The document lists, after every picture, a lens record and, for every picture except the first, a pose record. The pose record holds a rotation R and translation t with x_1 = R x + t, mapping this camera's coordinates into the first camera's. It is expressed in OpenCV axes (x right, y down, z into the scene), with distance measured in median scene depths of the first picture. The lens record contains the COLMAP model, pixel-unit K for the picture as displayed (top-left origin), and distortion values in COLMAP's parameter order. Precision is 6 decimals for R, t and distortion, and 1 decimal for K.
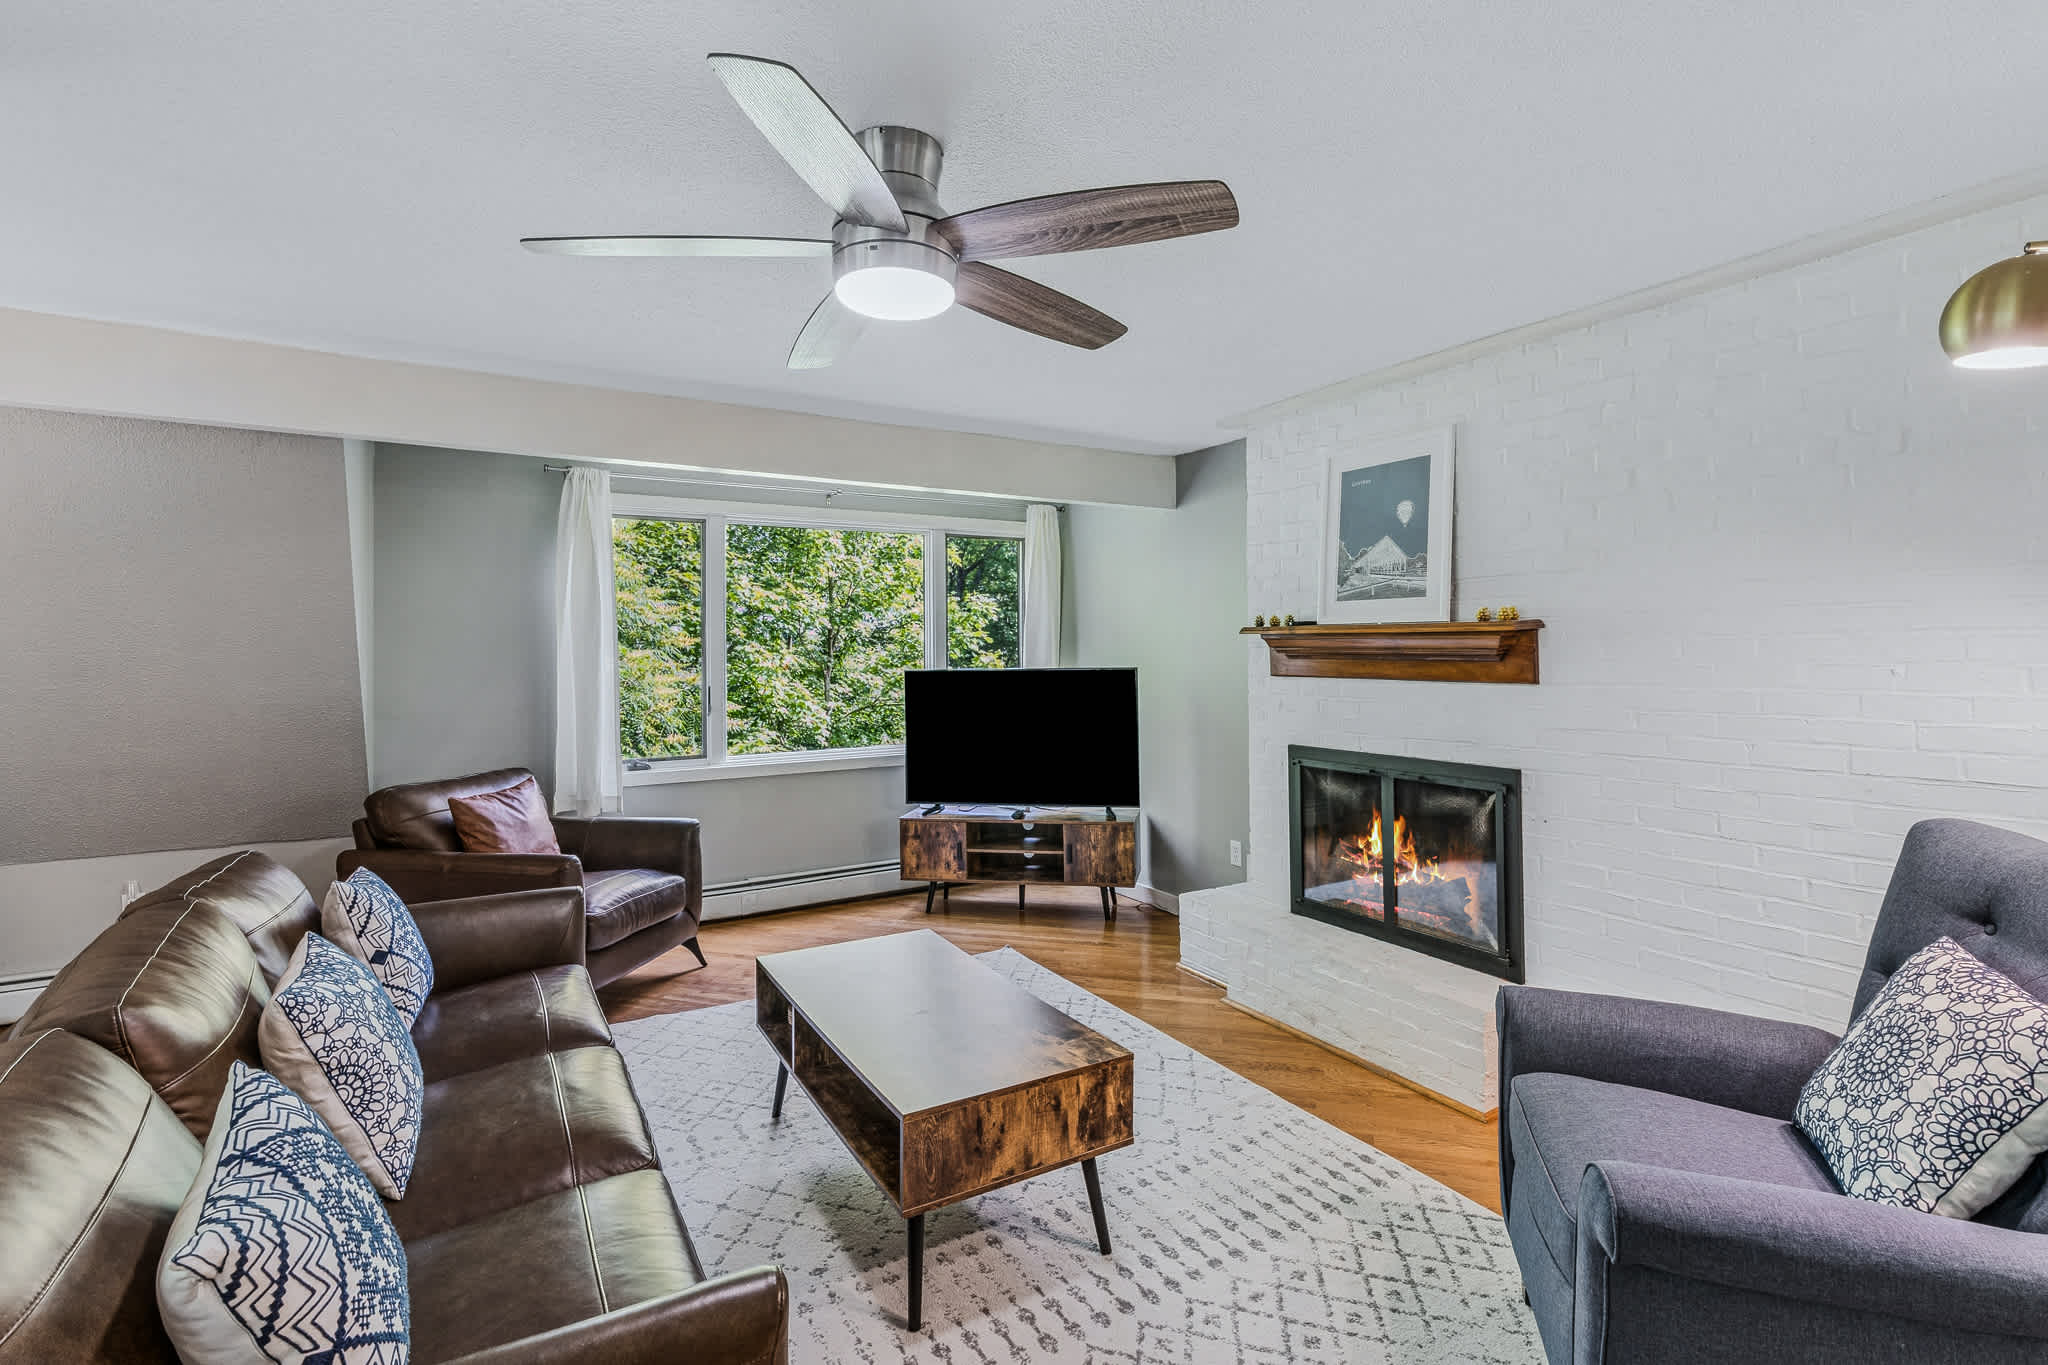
lens RADIAL K [[971.1, 0, 1045.1], [0, 971.1, 626.8], [0, 0, 1]] dist [-0.007168, 0.002962]
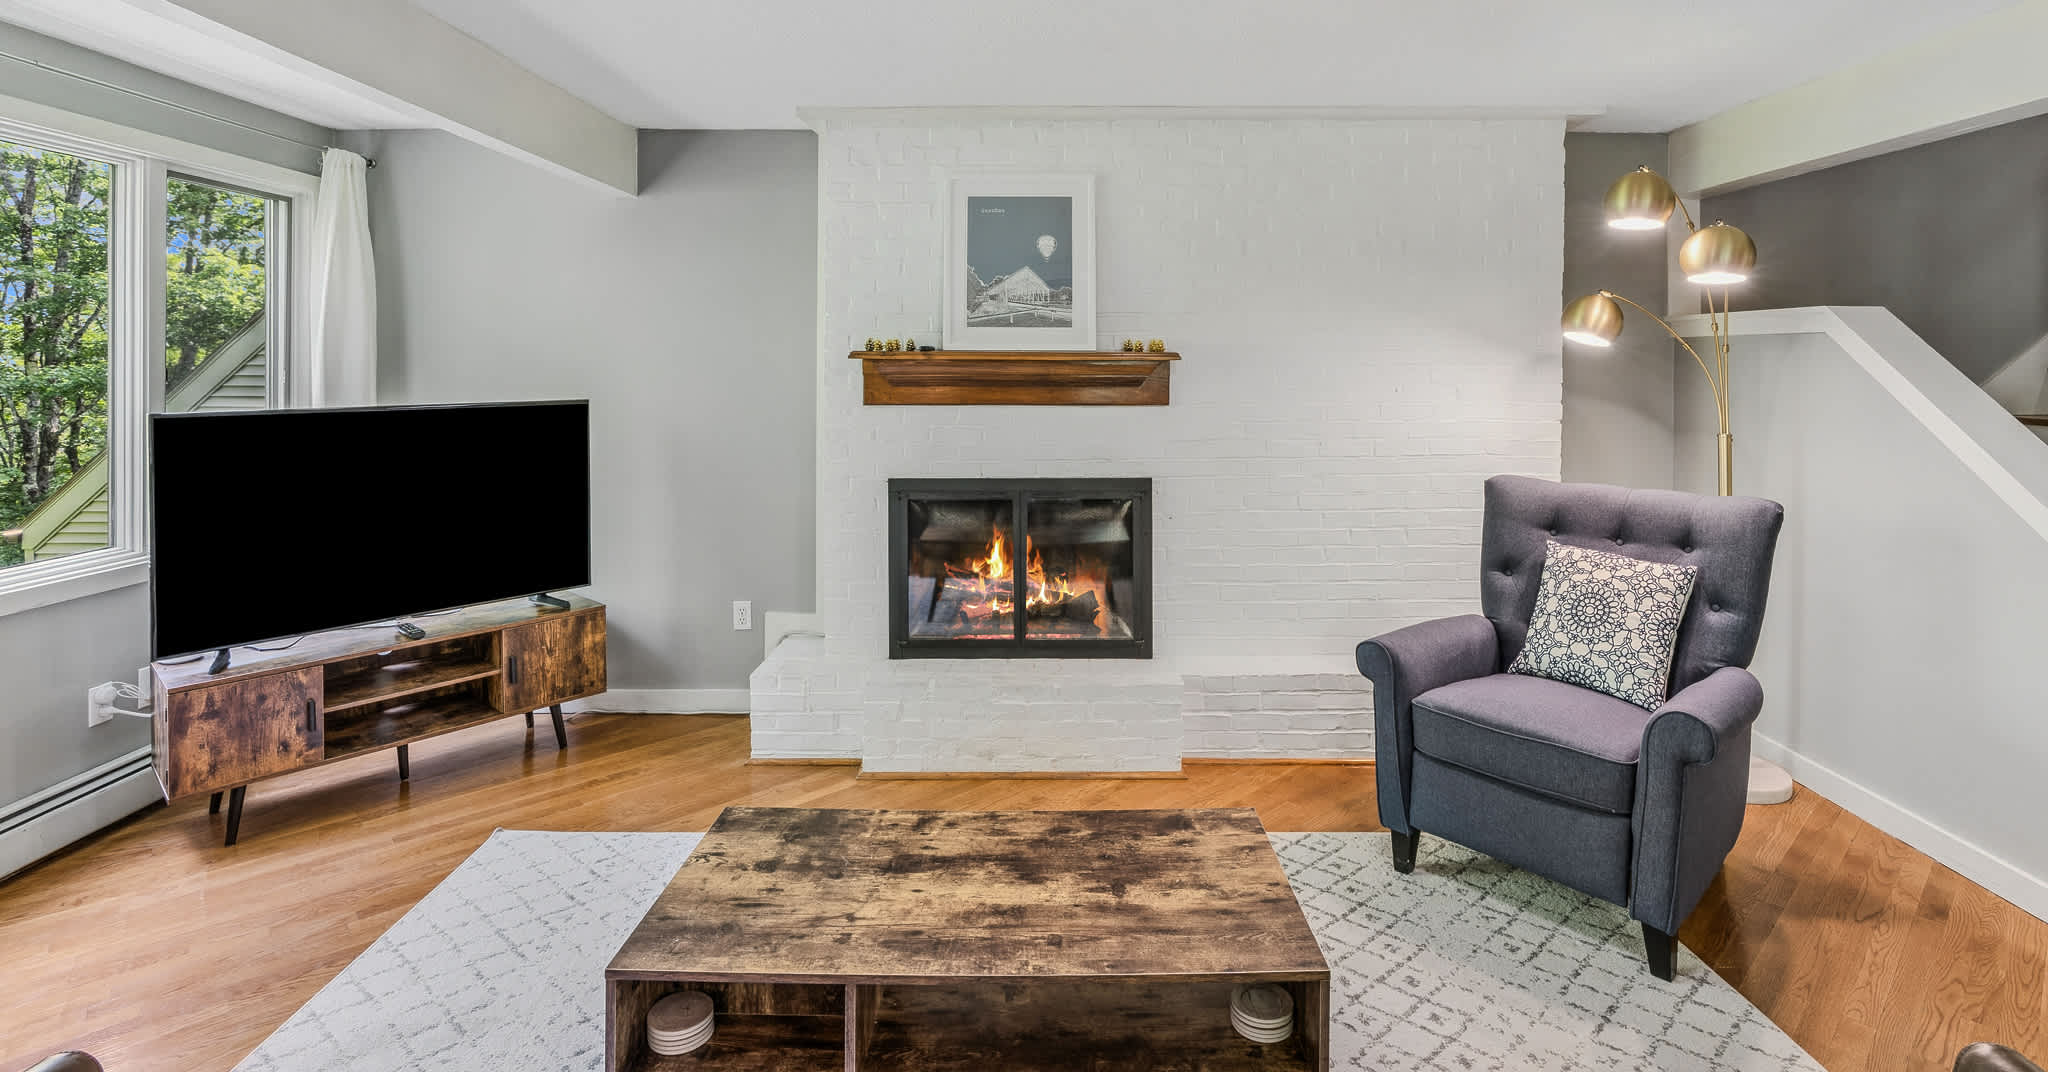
lens RADIAL K [[961.4, 0, 1061.8], [0, 961.4, 366.1], [0, 0, 1]] dist [-0.005123, 0.001609]
pose [[0.506442, 0.008231, 0.862235, -0.522469], [-0.021327, 0.999768, 0.002983, 0.008616], [-0.862010, -0.019900, 0.506500, 0.450763]]
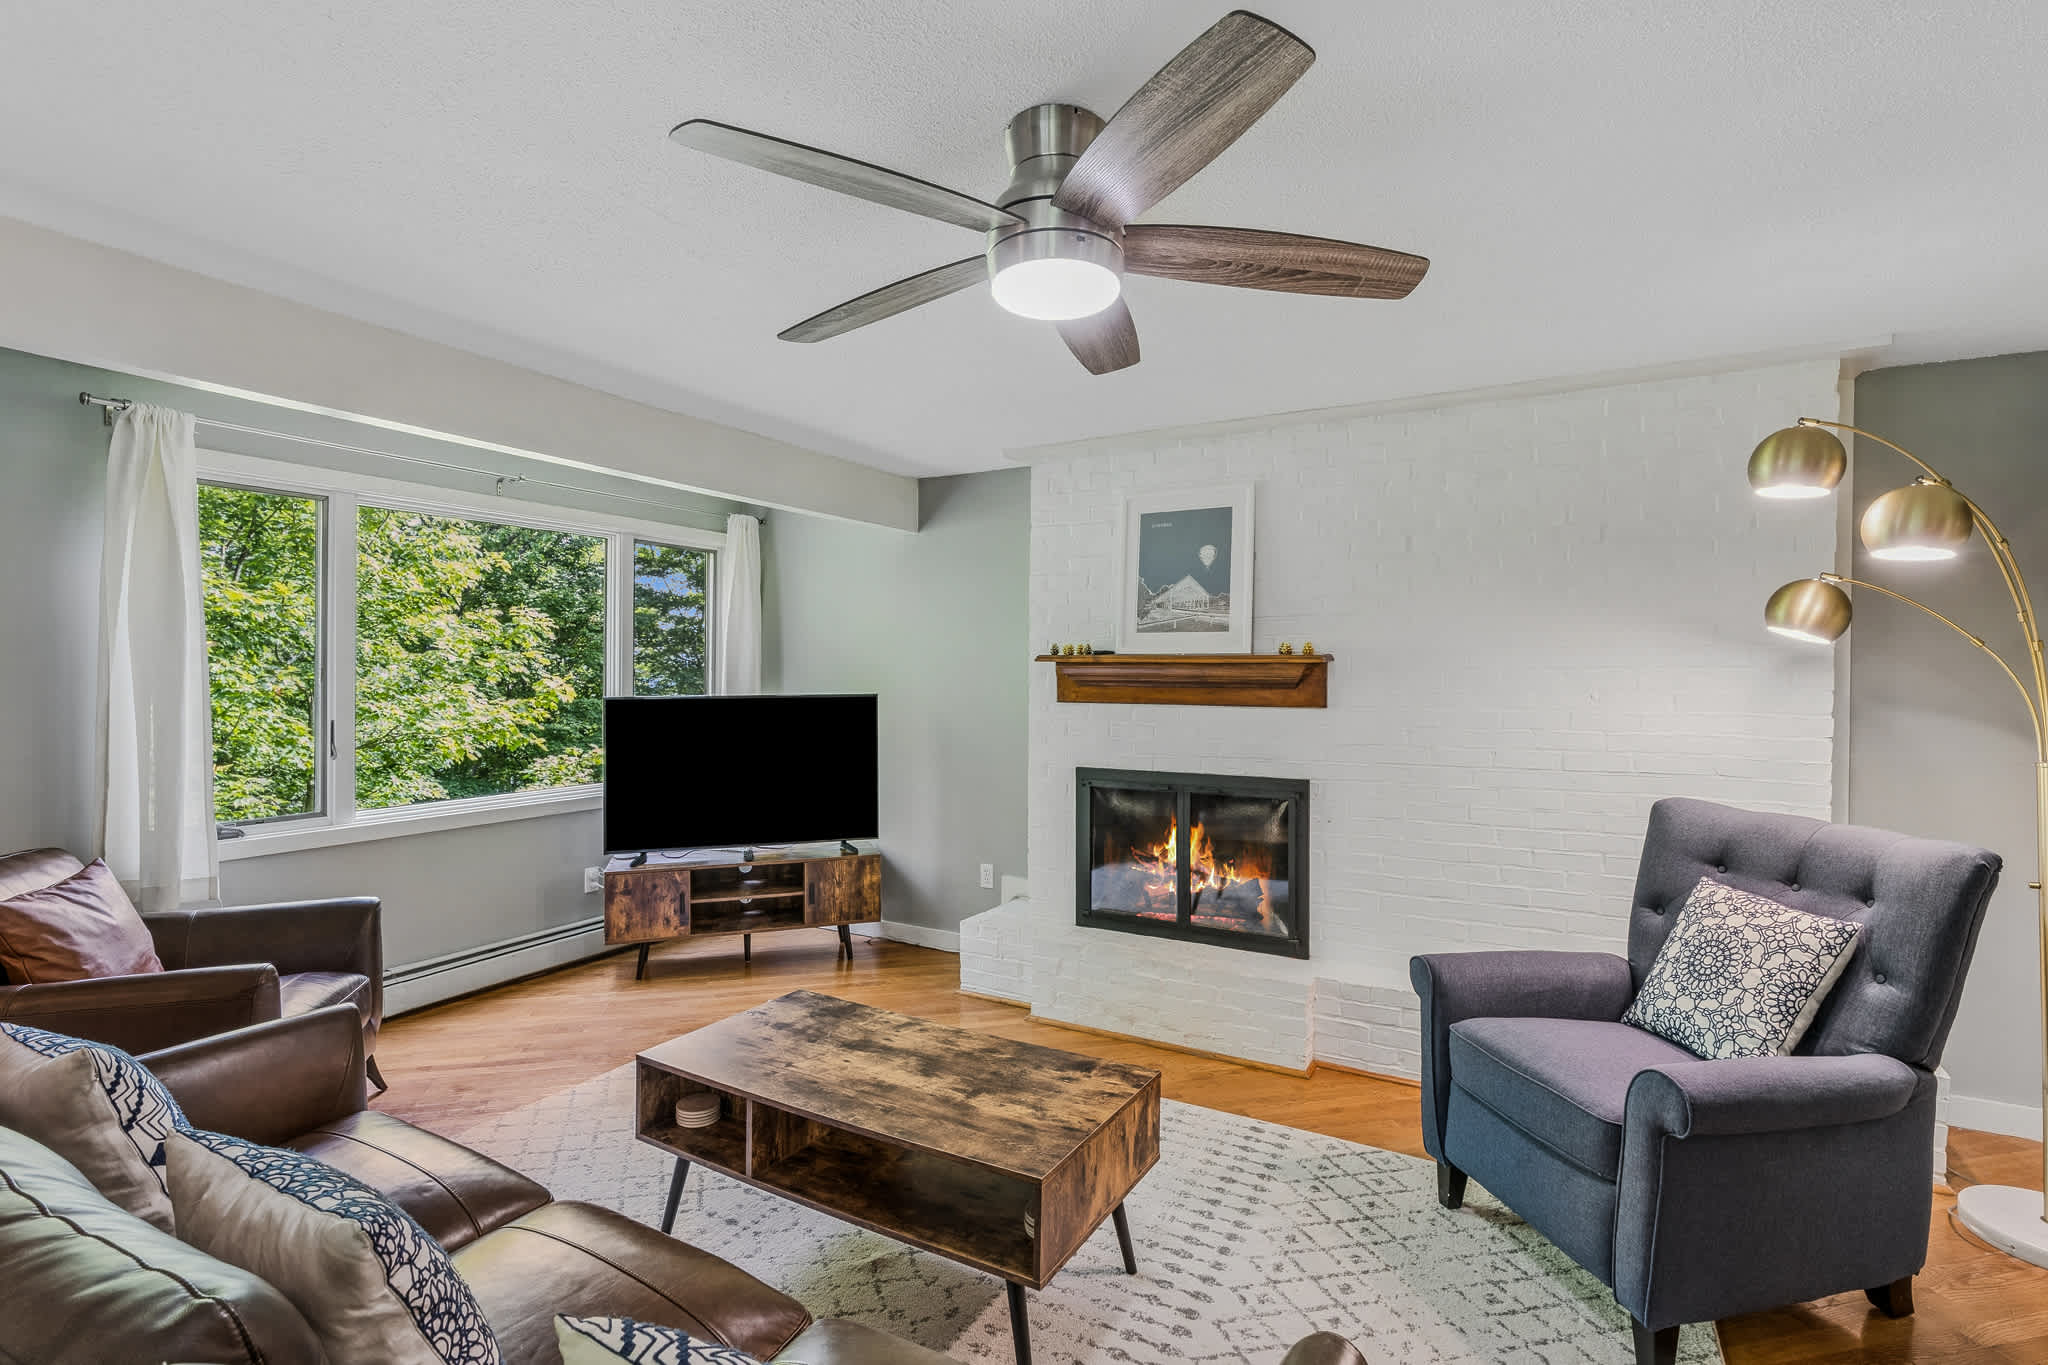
lens RADIAL K [[971.1, 0, 1054.6], [0, 971.1, 662.9], [0, 0, 1]] dist [-0.007168, 0.002962]
pose [[0.867789, 0.014113, 0.496733, -0.337785], [-0.019942, 0.999780, 0.006433, 0.002233], [-0.496533, -0.015488, 0.867880, 0.110387]]
